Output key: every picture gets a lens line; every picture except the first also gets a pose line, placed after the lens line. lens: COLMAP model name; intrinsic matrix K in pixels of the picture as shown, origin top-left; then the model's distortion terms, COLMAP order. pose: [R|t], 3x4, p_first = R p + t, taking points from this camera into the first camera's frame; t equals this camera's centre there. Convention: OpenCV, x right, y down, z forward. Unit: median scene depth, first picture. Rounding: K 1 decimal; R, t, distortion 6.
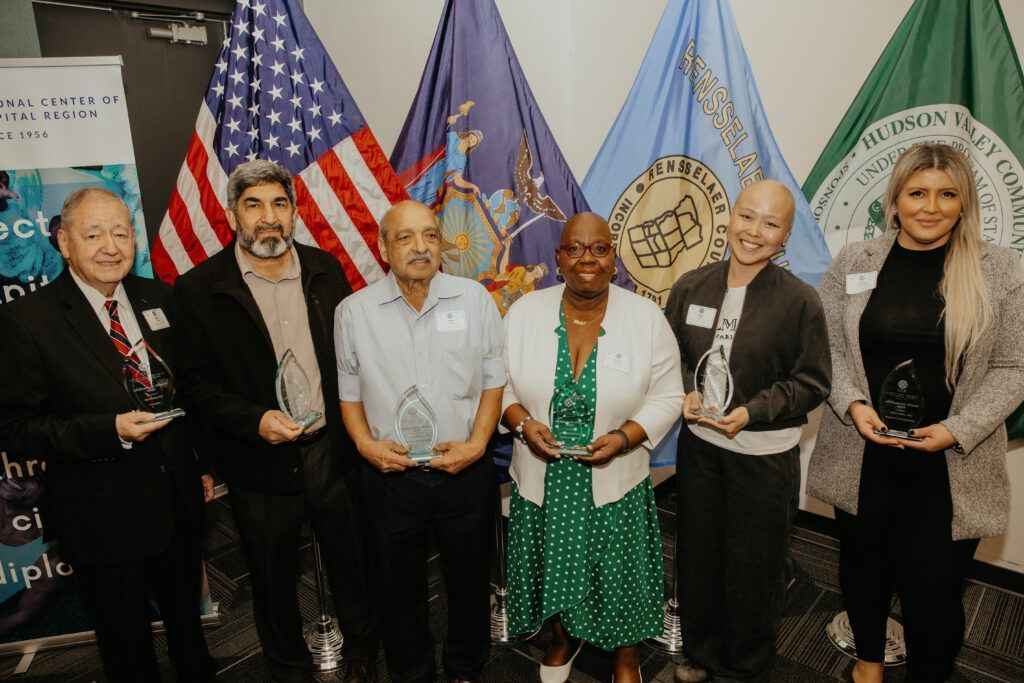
lens RADIAL K [[741.9, 0, 472.4], [0, 741.9, 350.3], [0, 0, 1]] dist [-0.090103, 0.048453]
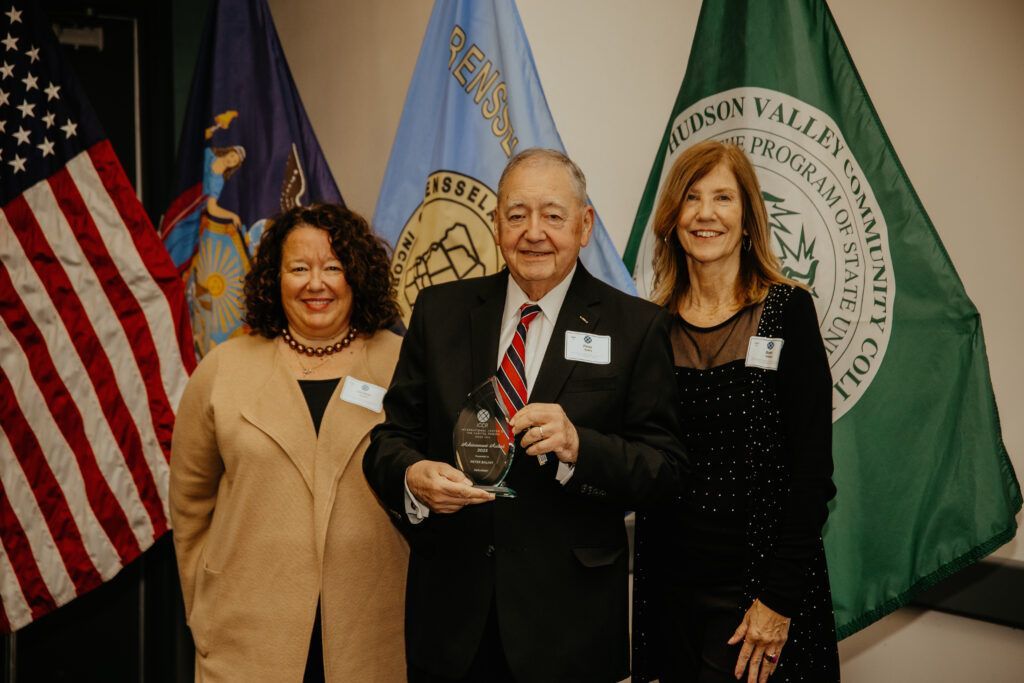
lens RADIAL K [[1956.6, 0, 491.4], [0, 1956.6, 340.8], [0, 0, 1]] dist [0.328048, 0.000000]
pose [[0.912596, 0.026404, -0.408010, 1.135029], [-0.131168, 0.964073, -0.230994, 0.361553], [0.387252, 0.264322, 0.883272, -0.724066]]
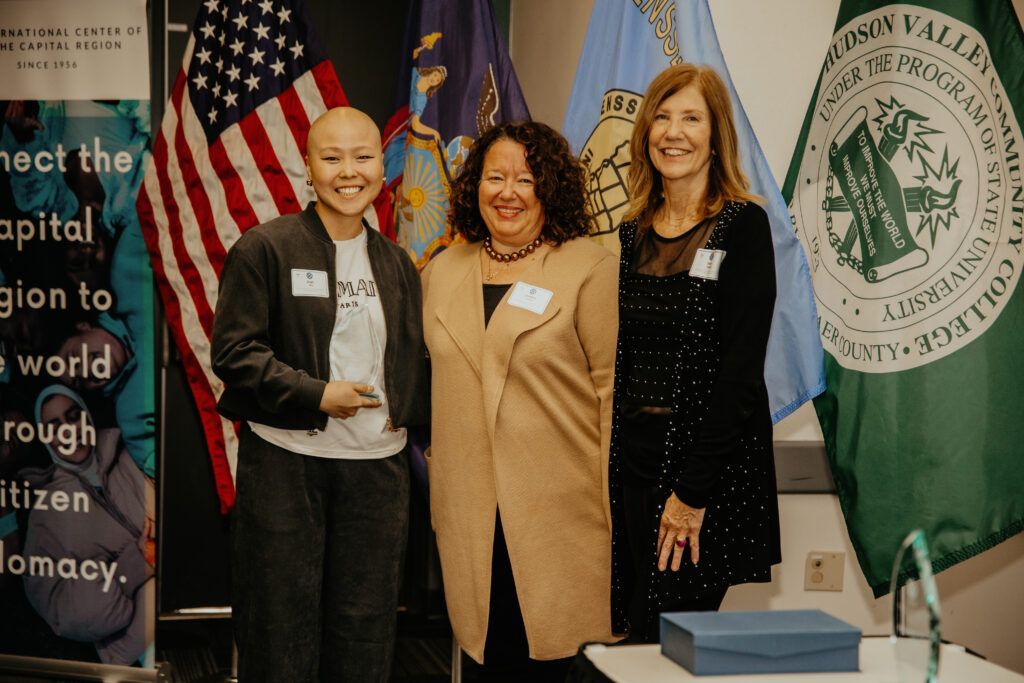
lens RADIAL K [[1956.6, 0, 476.6], [0, 1956.6, 341.1], [0, 0, 1]] dist [0.328048, 0.000000]
pose [[0.798724, 0.073321, -0.597214, 1.411179], [-0.202102, 0.967575, -0.151503, 0.340444], [0.566741, 0.241707, 0.787644, -0.678164]]
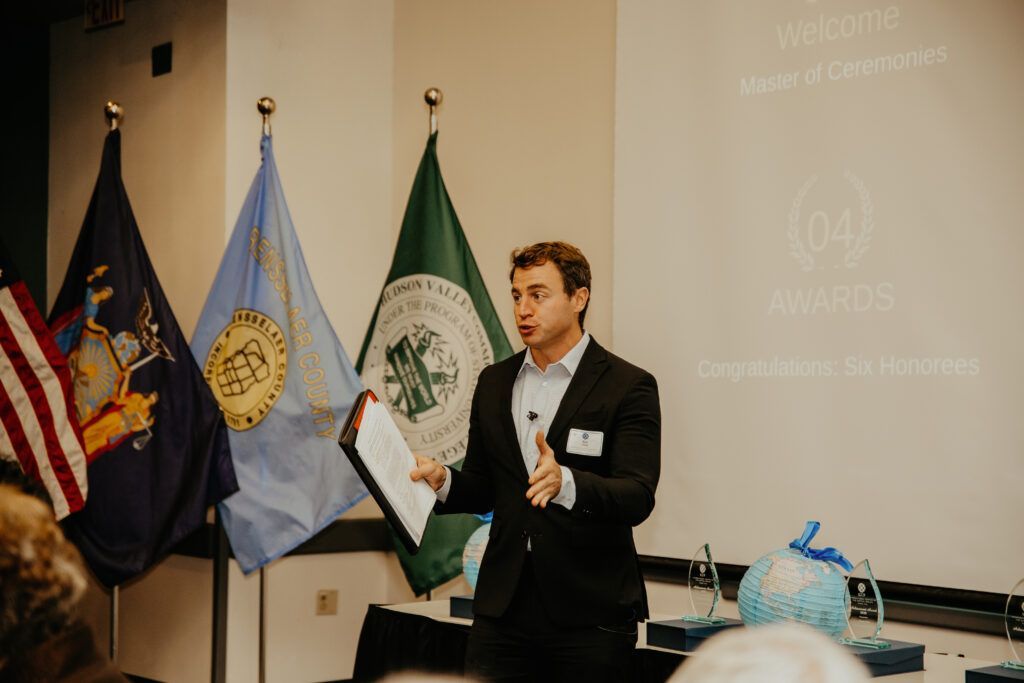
lens RADIAL K [[1956.6, 0, 531.1], [0, 1956.6, 314.5], [0, 0, 1]] dist [0.328048, 0.000000]
pose [[0.983650, 0.037116, -0.176222, 1.379293], [-0.088566, 0.951721, -0.293910, 0.725013], [0.156805, 0.304712, 0.939448, -2.204161]]
